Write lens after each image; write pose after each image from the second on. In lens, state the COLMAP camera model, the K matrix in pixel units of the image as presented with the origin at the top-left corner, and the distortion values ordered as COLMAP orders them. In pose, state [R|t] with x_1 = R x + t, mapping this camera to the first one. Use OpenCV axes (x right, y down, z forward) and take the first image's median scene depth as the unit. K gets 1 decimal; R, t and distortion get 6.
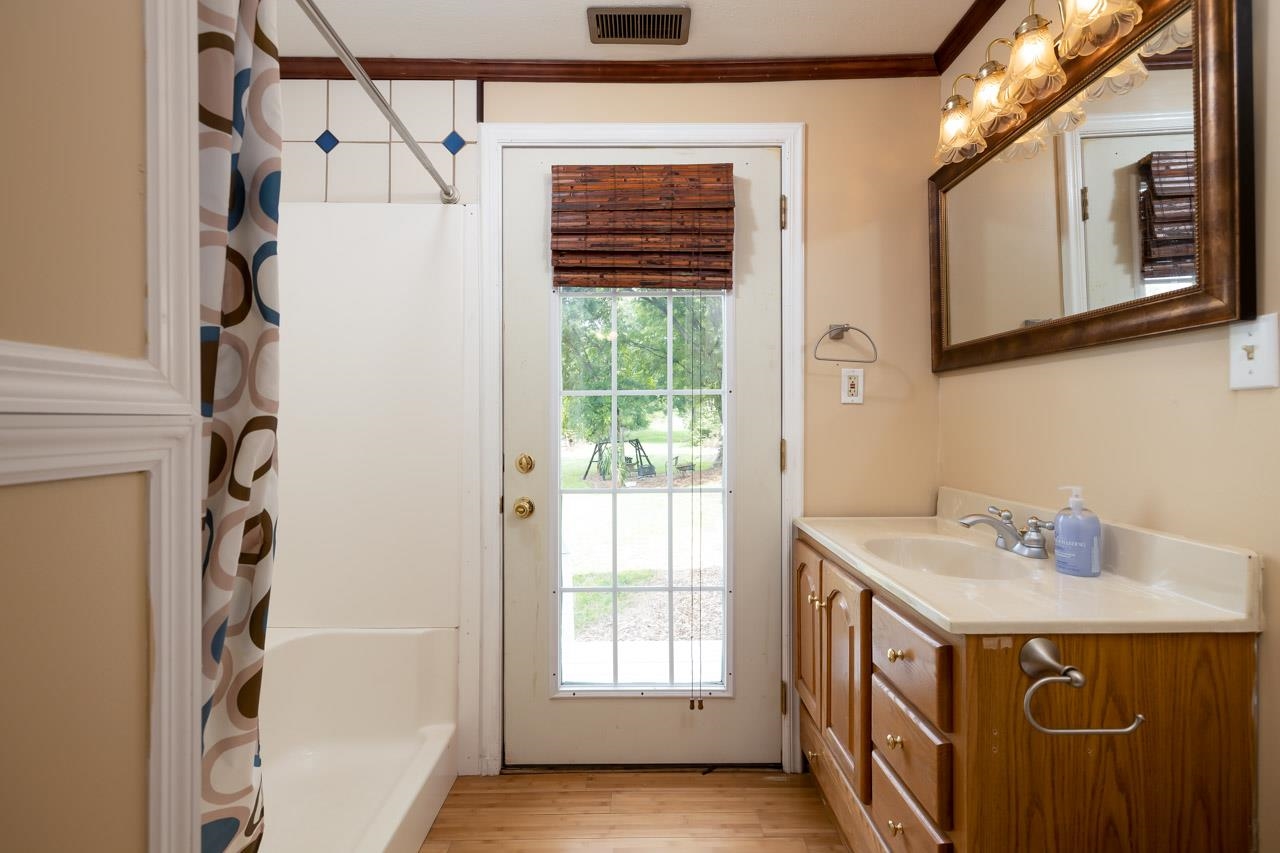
lens RADIAL K [[549.5, 0, 639.3], [0, 549.5, 423.8], [0, 0, 1]] dist [-0.001479, 0.000297]
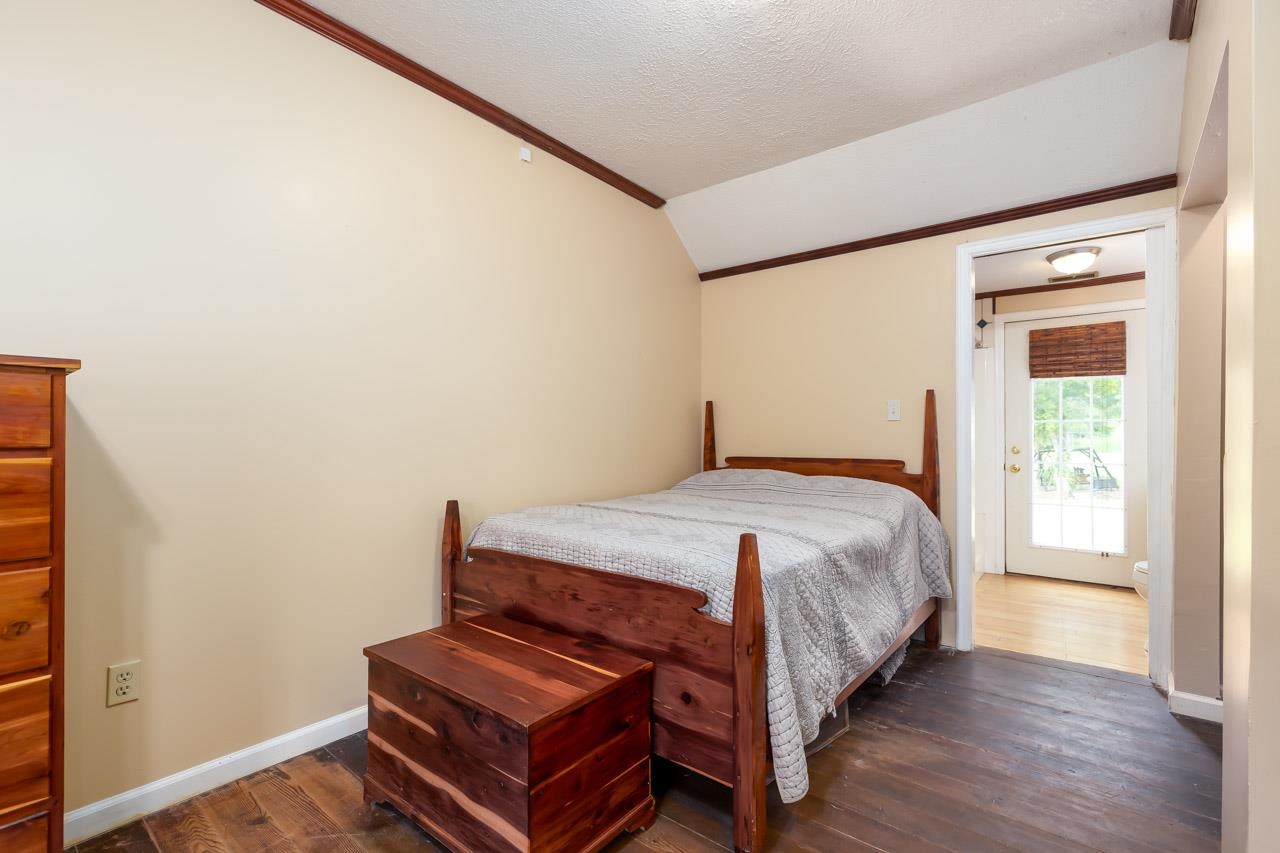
lens RADIAL K [[549.5, 0, 639.3], [0, 549.5, 423.8], [0, 0, 1]] dist [-0.001479, 0.000297]
pose [[0.765808, -0.000150, -0.643069, 0.088618], [-0.005042, 0.999968, -0.006237, -0.019789], [0.643049, 0.008018, 0.765783, -2.041329]]
